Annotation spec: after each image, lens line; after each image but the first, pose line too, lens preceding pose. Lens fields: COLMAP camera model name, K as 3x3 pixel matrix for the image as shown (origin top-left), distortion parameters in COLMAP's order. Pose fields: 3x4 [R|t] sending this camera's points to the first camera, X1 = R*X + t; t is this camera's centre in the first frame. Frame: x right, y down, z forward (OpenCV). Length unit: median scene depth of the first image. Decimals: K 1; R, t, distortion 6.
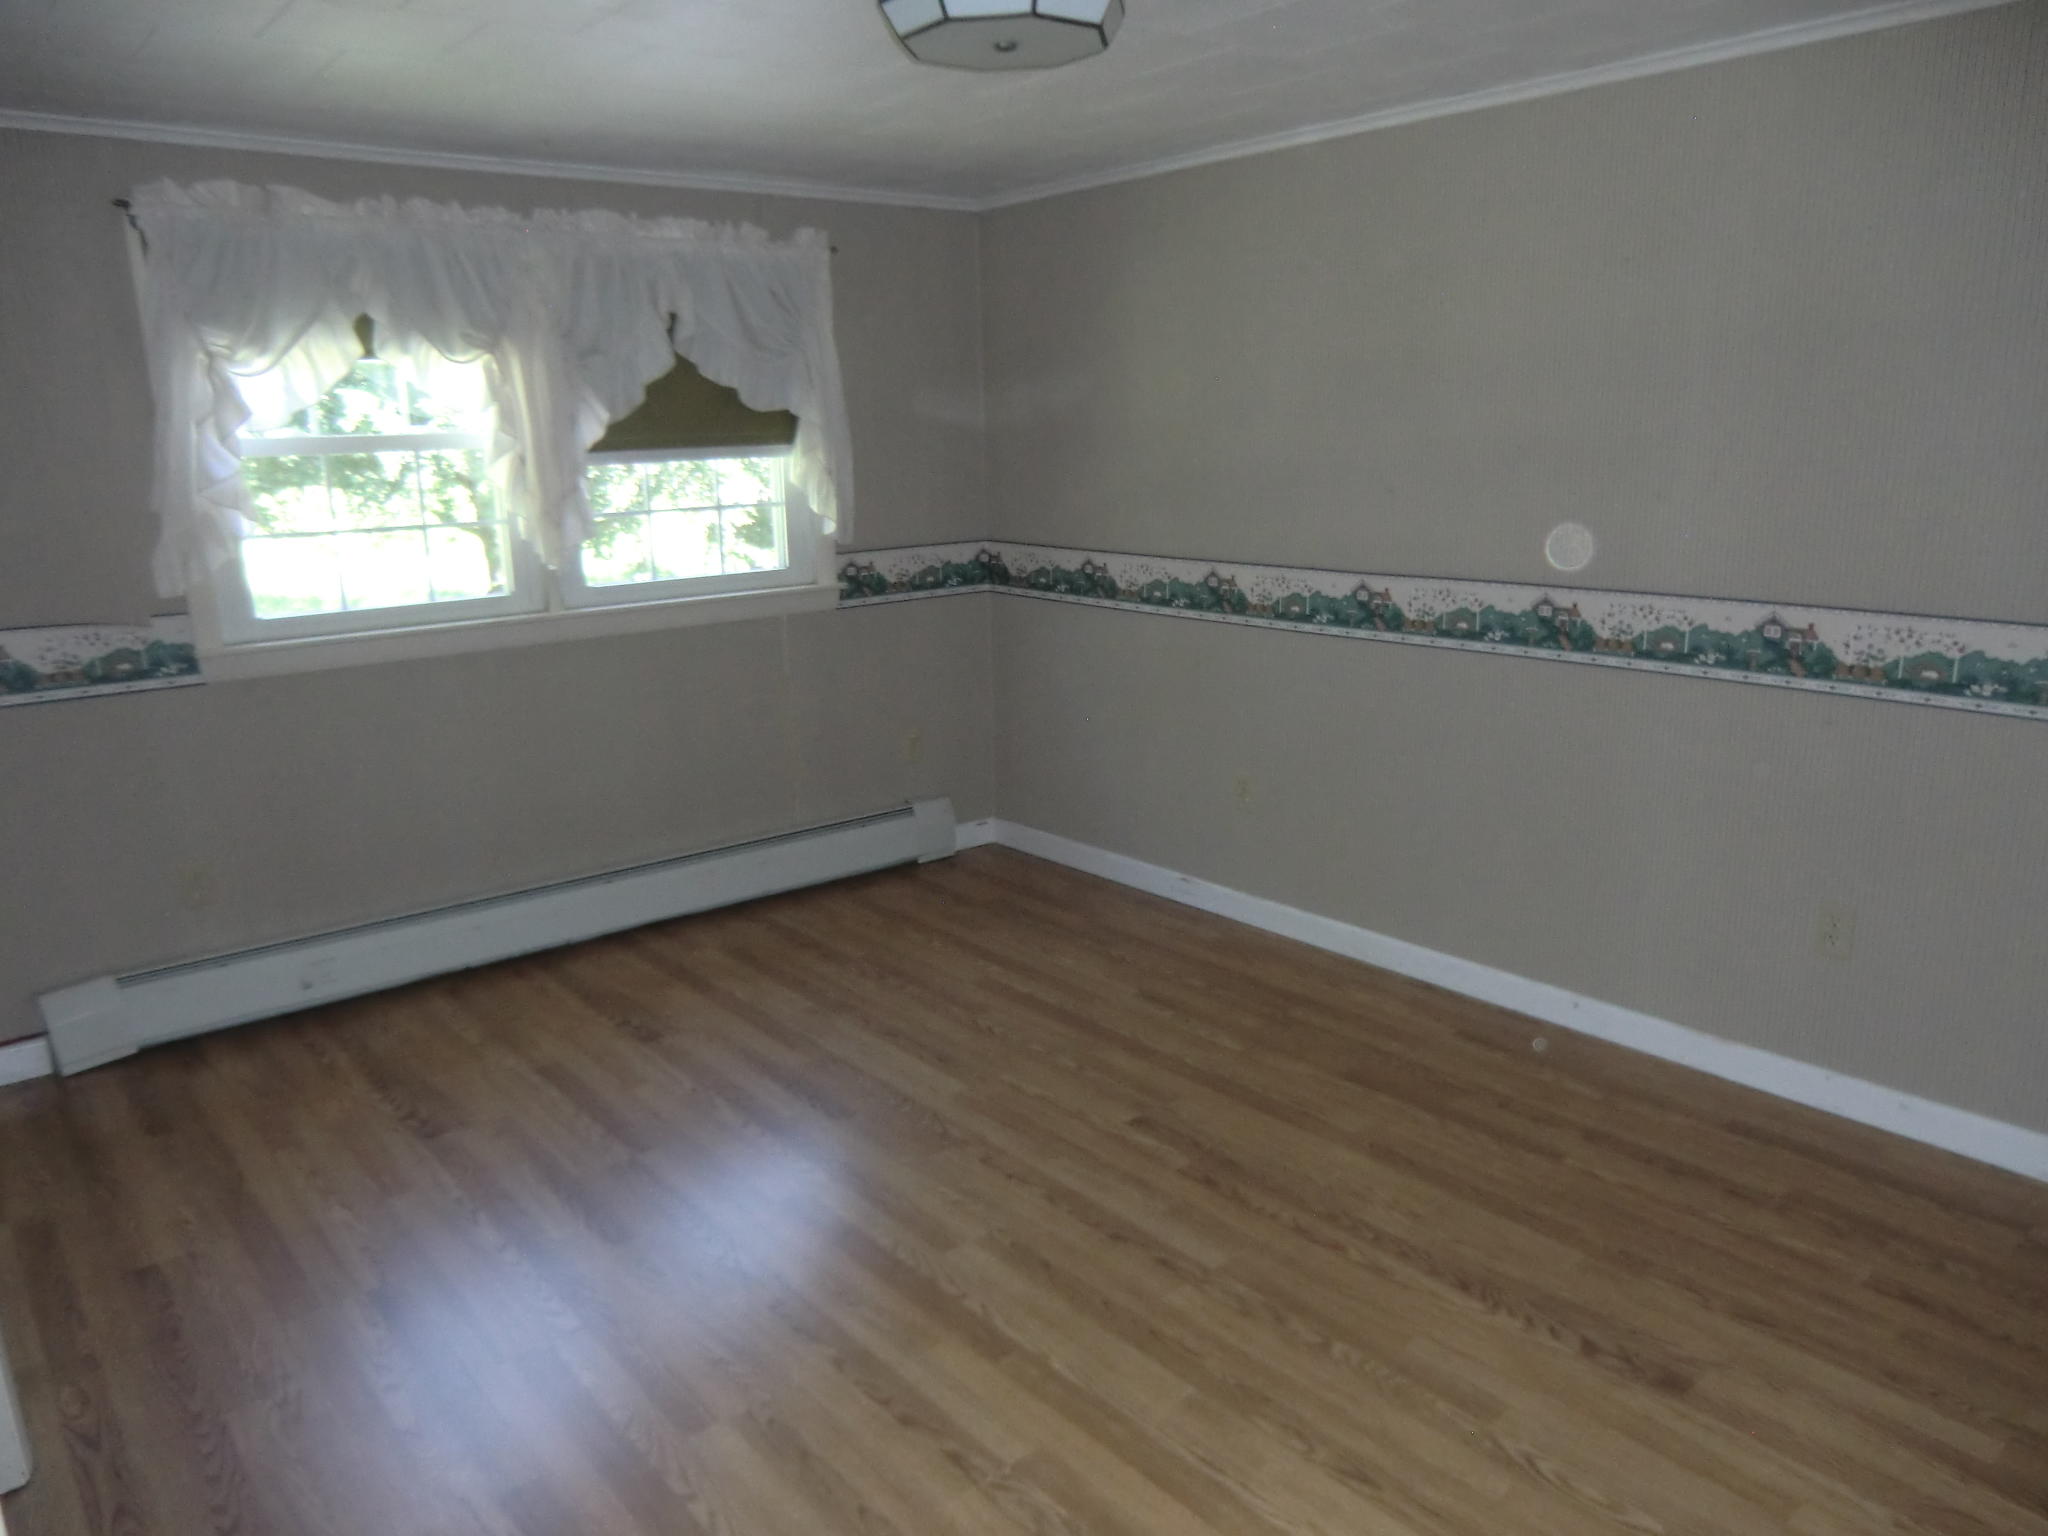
lens RADIAL K [[1443.7, 0, 1024.0], [0, 1443.7, 768.0], [0, 0, 1]] dist [-0.095821, 0.131962]
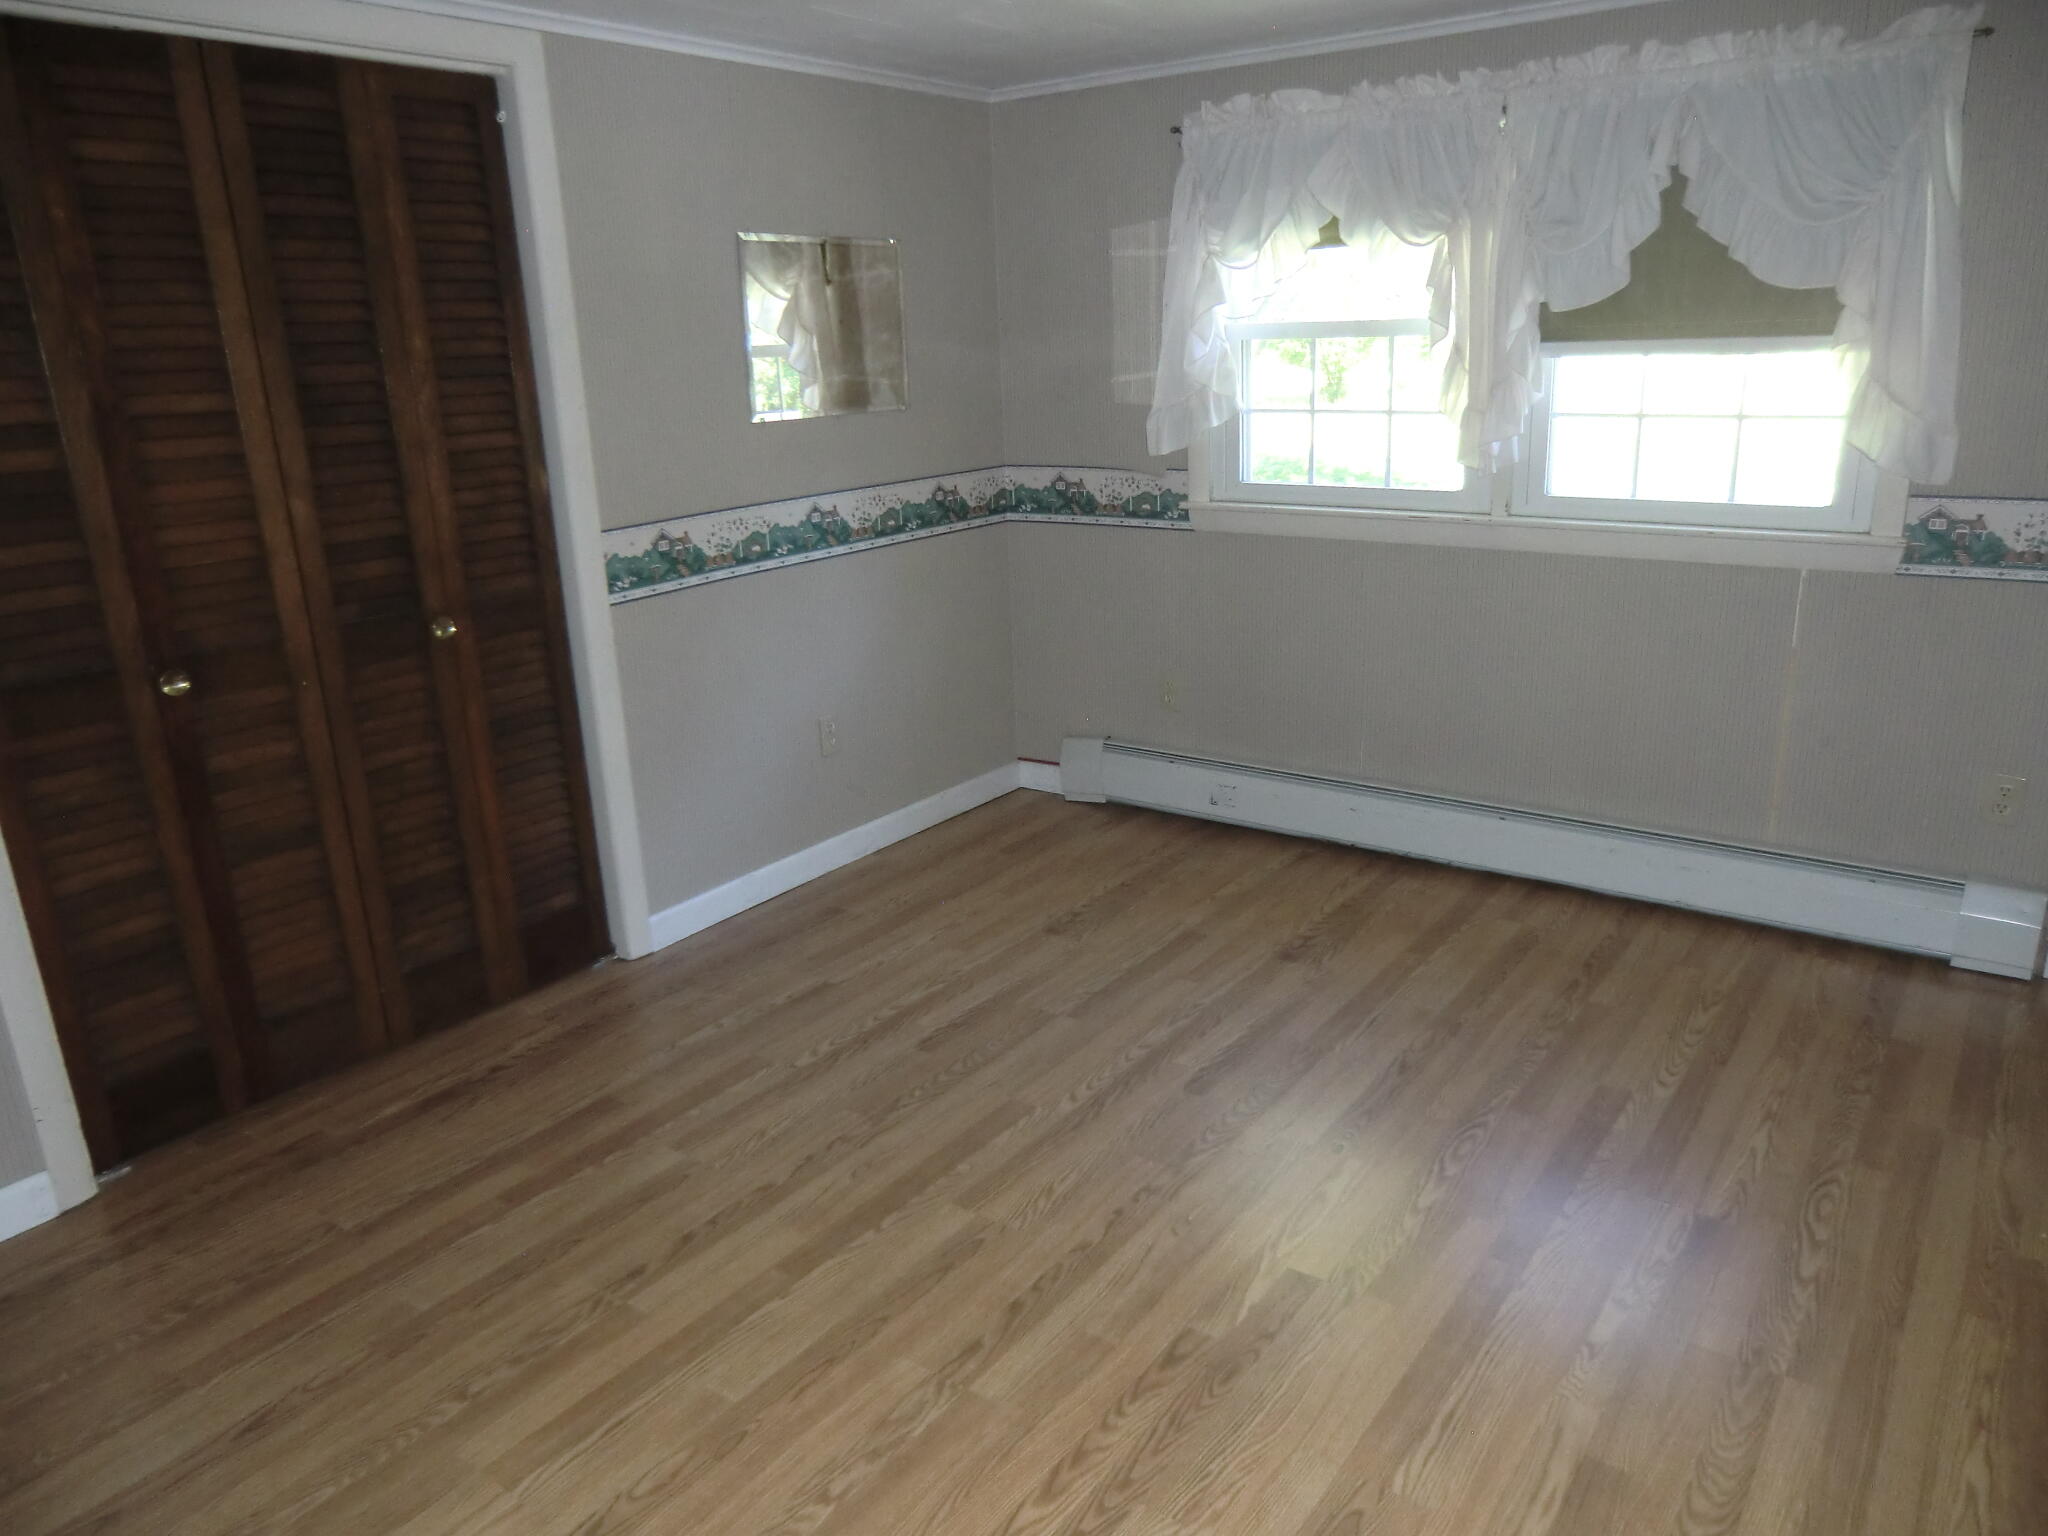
lens RADIAL K [[1443.7, 0, 1024.0], [0, 1443.7, 768.0], [0, 0, 1]] dist [-0.095821, 0.131962]
pose [[0.267224, 0.297460, -0.916574, 0.541349], [-0.197445, 0.947885, 0.250057, -0.140780], [0.943190, 0.114152, 0.312030, 0.496608]]
